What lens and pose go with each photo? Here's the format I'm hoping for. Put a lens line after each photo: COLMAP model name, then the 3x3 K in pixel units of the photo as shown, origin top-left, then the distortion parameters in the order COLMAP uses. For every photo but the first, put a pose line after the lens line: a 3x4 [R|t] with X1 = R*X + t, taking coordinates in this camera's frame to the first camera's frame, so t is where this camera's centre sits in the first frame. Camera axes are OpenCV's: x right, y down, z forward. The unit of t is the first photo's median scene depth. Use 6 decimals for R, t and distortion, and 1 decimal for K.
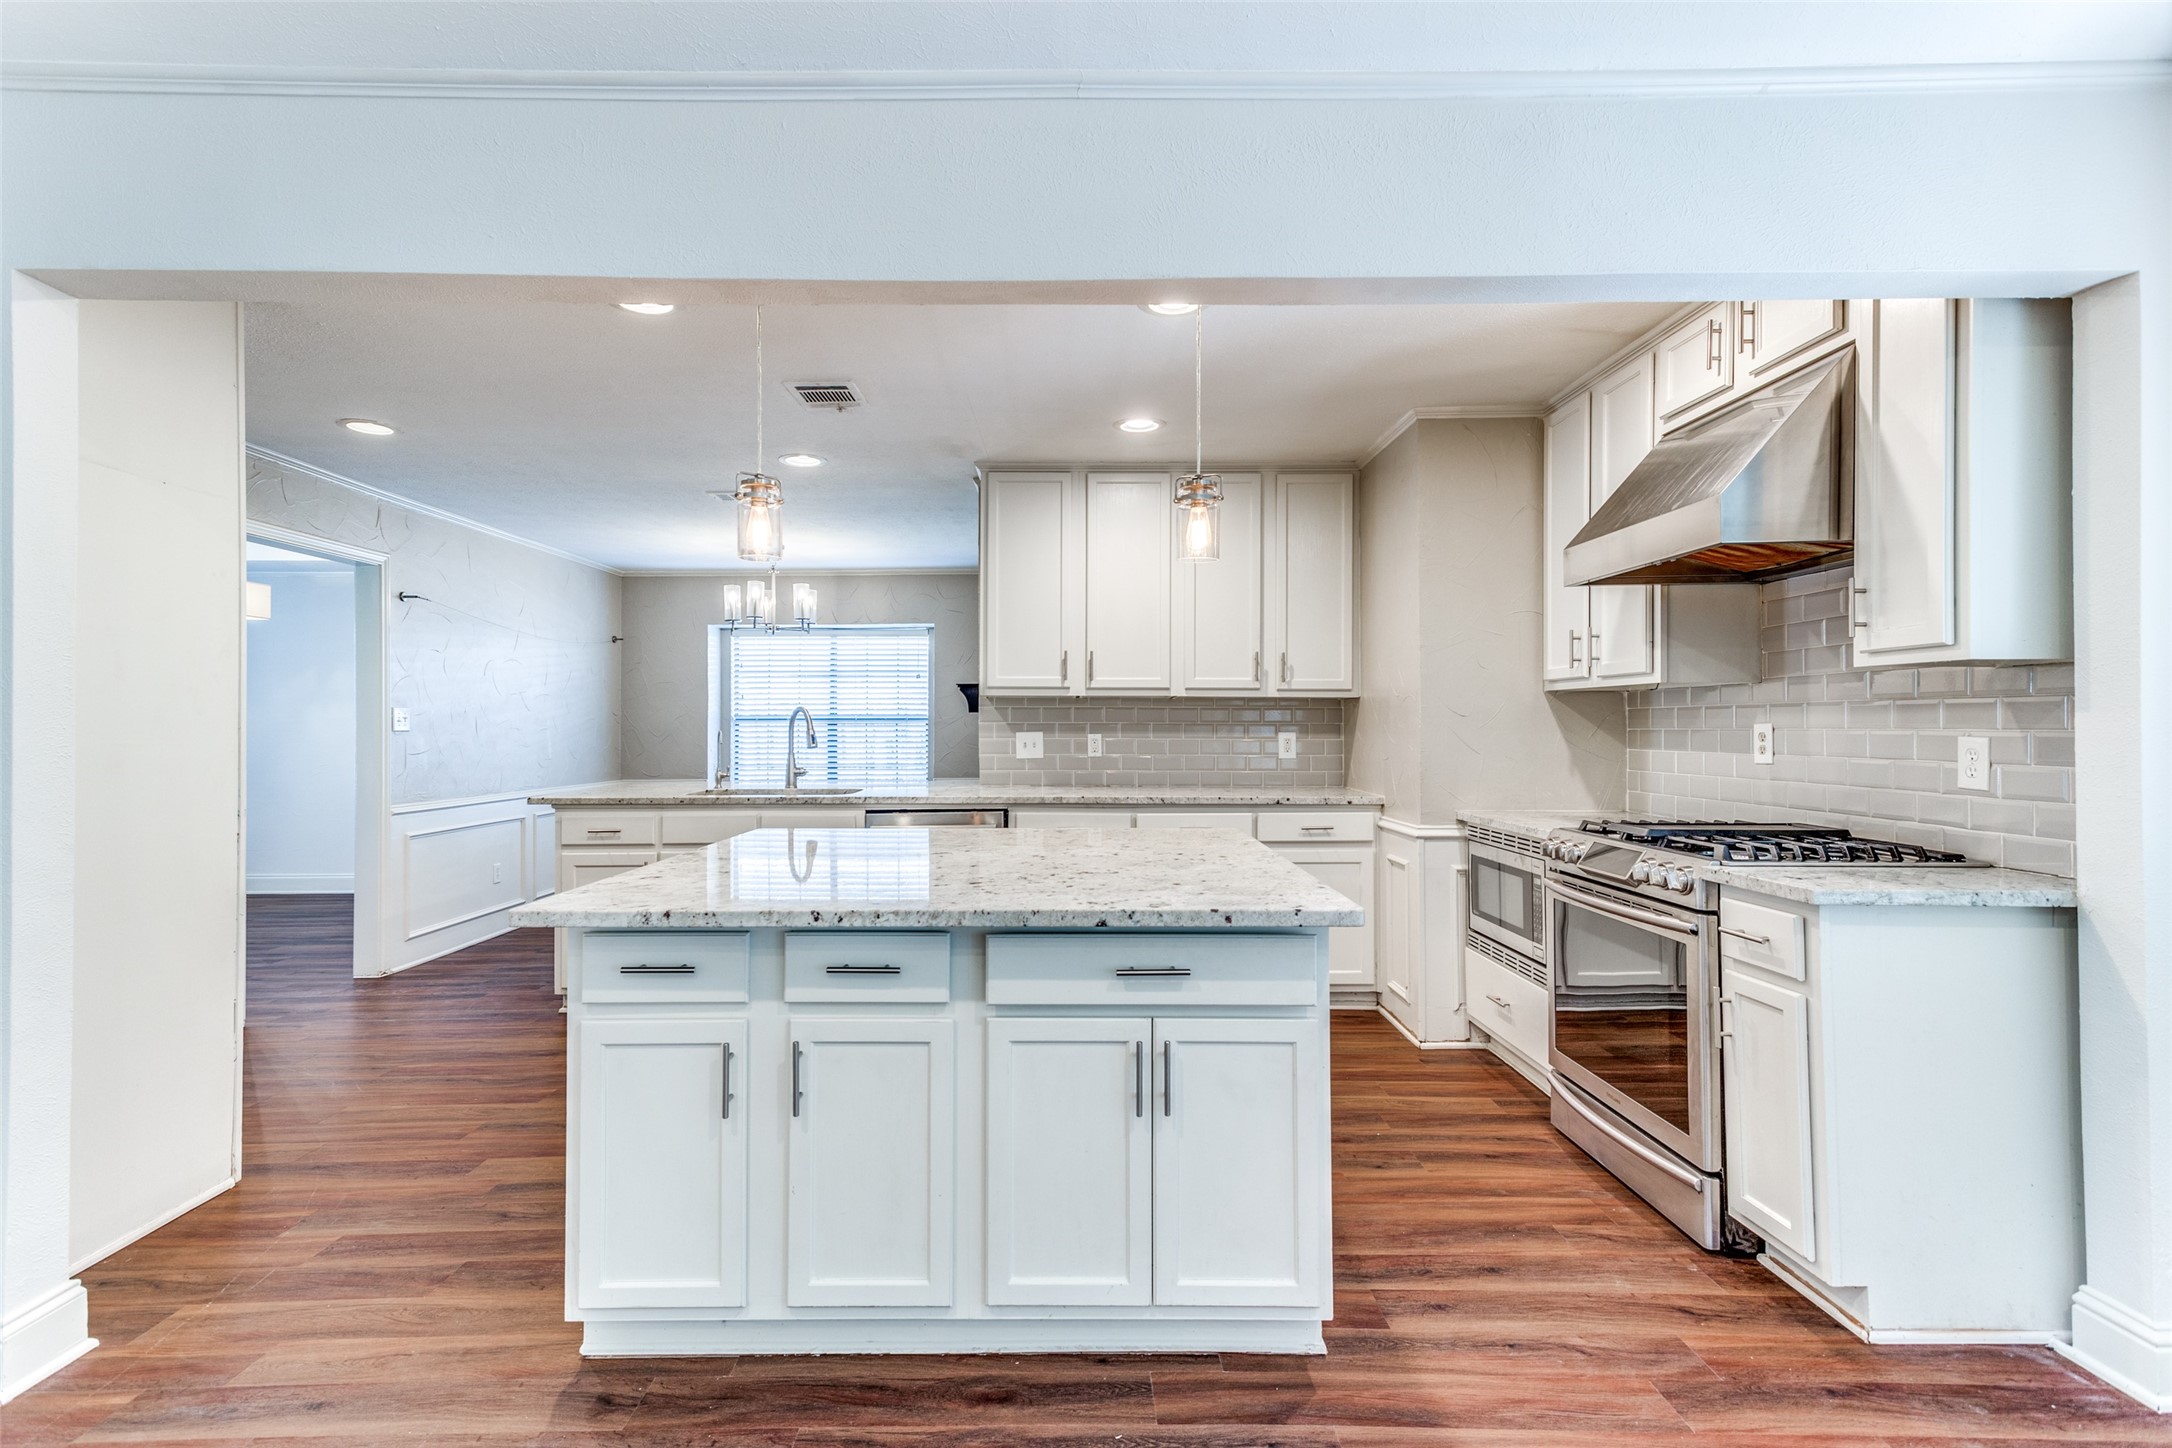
lens RADIAL K [[1022.8, 0, 1070.9], [0, 1022.8, 719.9], [0, 0, 1]] dist [0.031082, 0.000594]
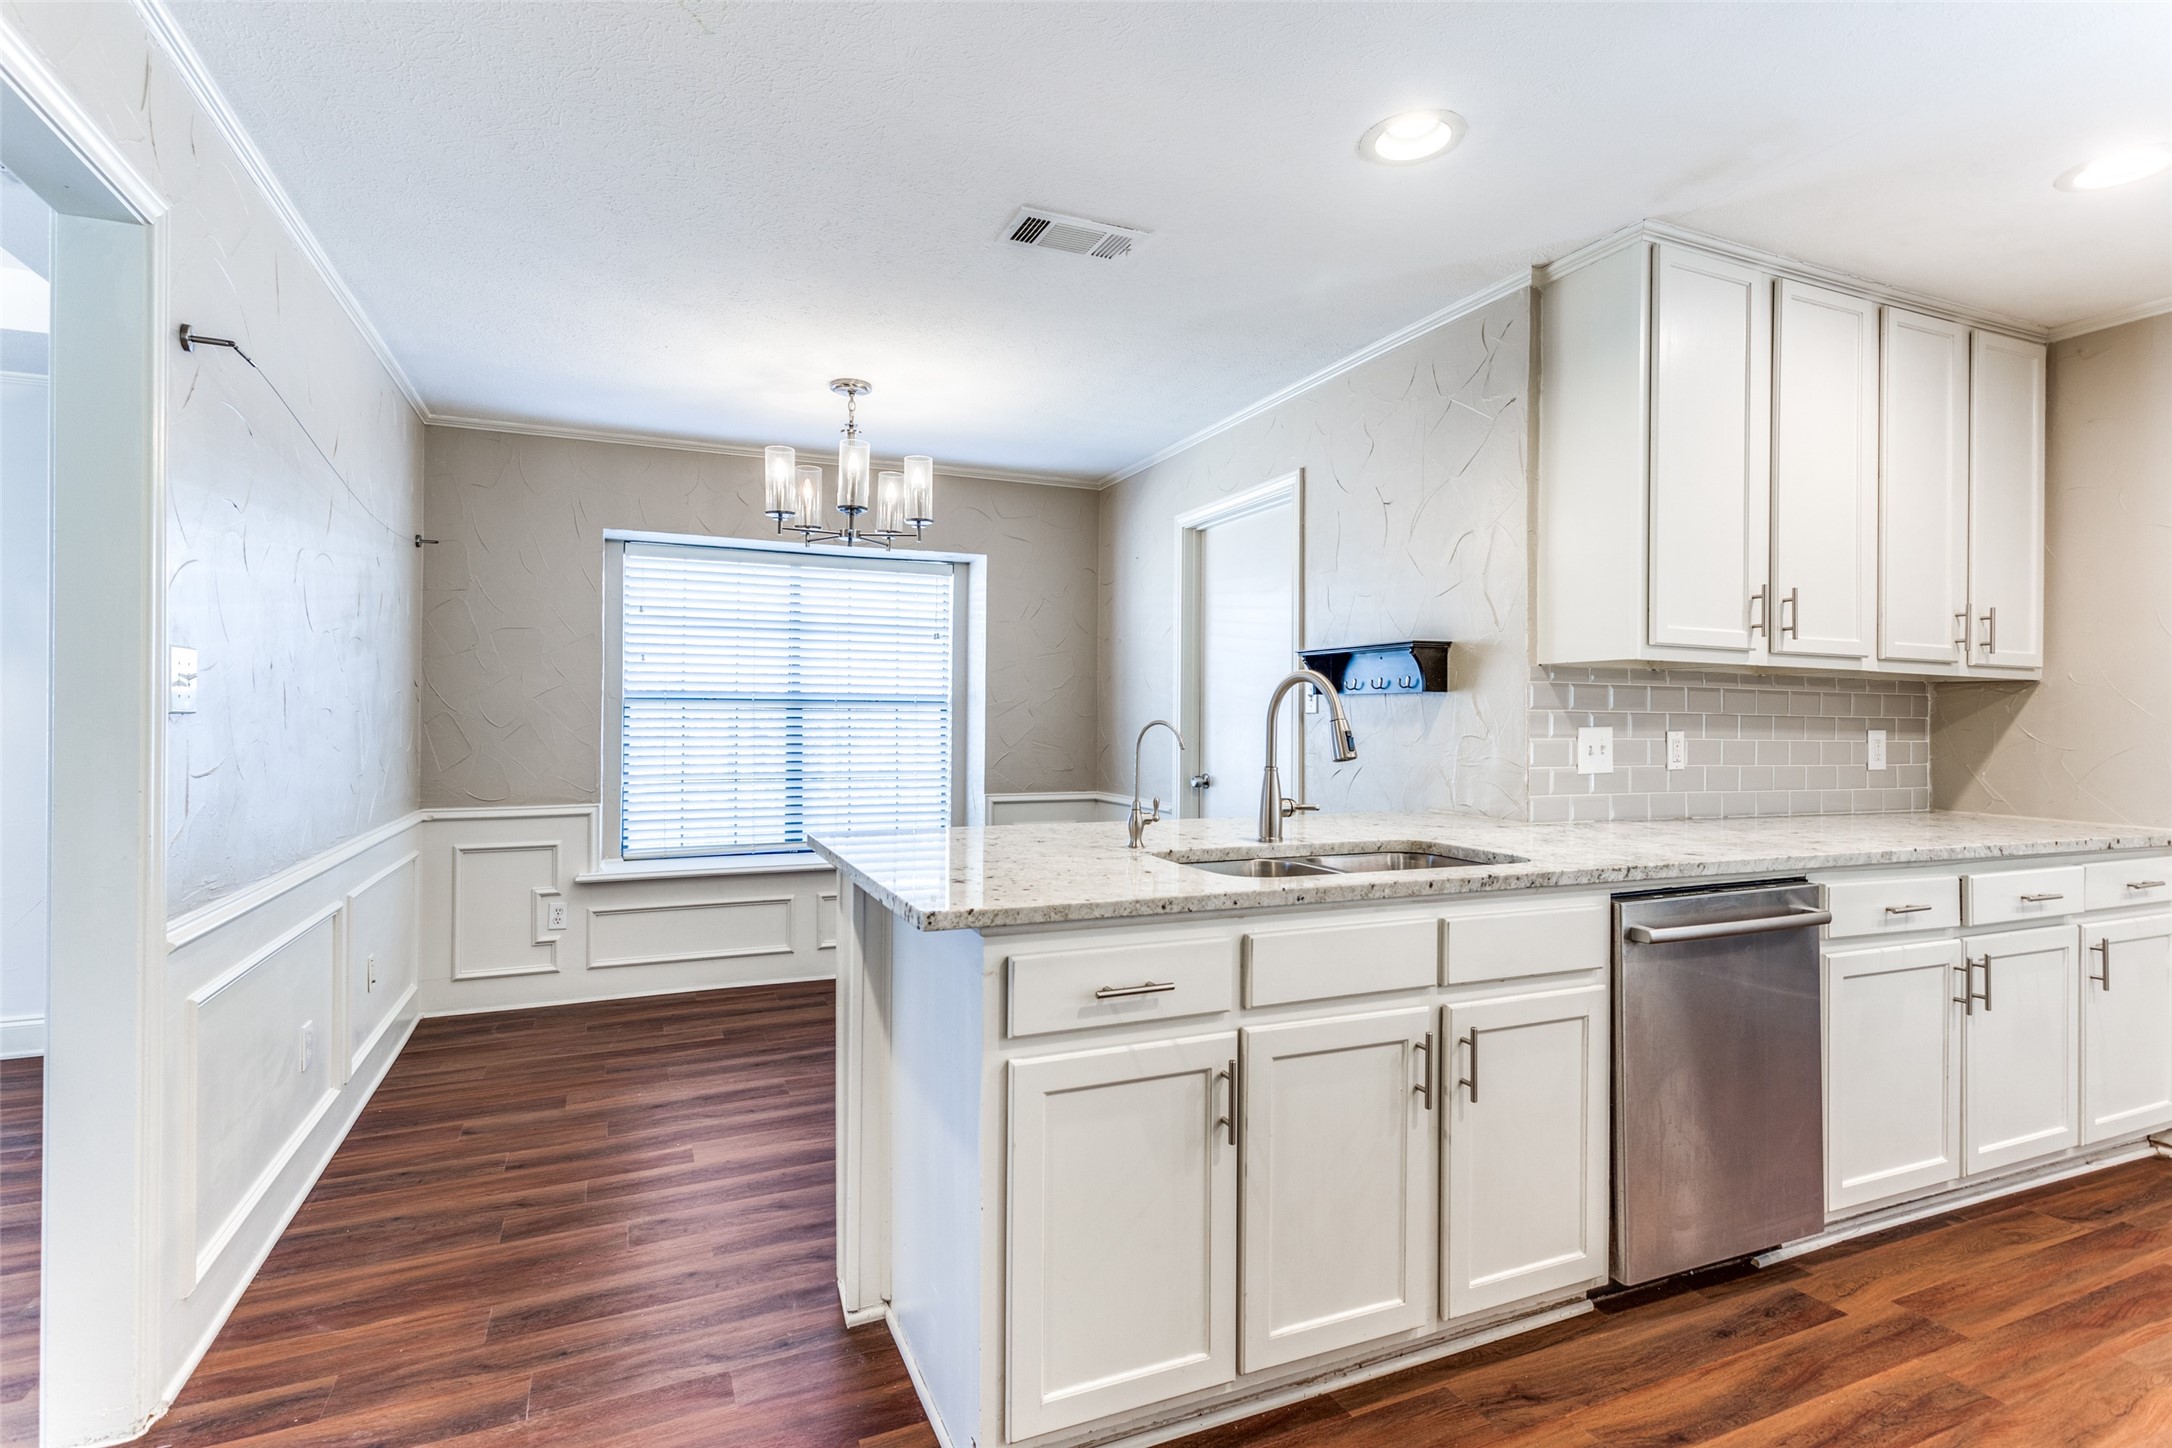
lens RADIAL K [[1022.8, 0, 1070.9], [0, 1022.8, 719.9], [0, 0, 1]] dist [0.031082, 0.000594]
pose [[0.905729, 0.009549, 0.423749, -0.616932], [-0.012943, 0.999903, 0.005132, 0.009583], [-0.423659, -0.010133, 0.905765, 0.676087]]
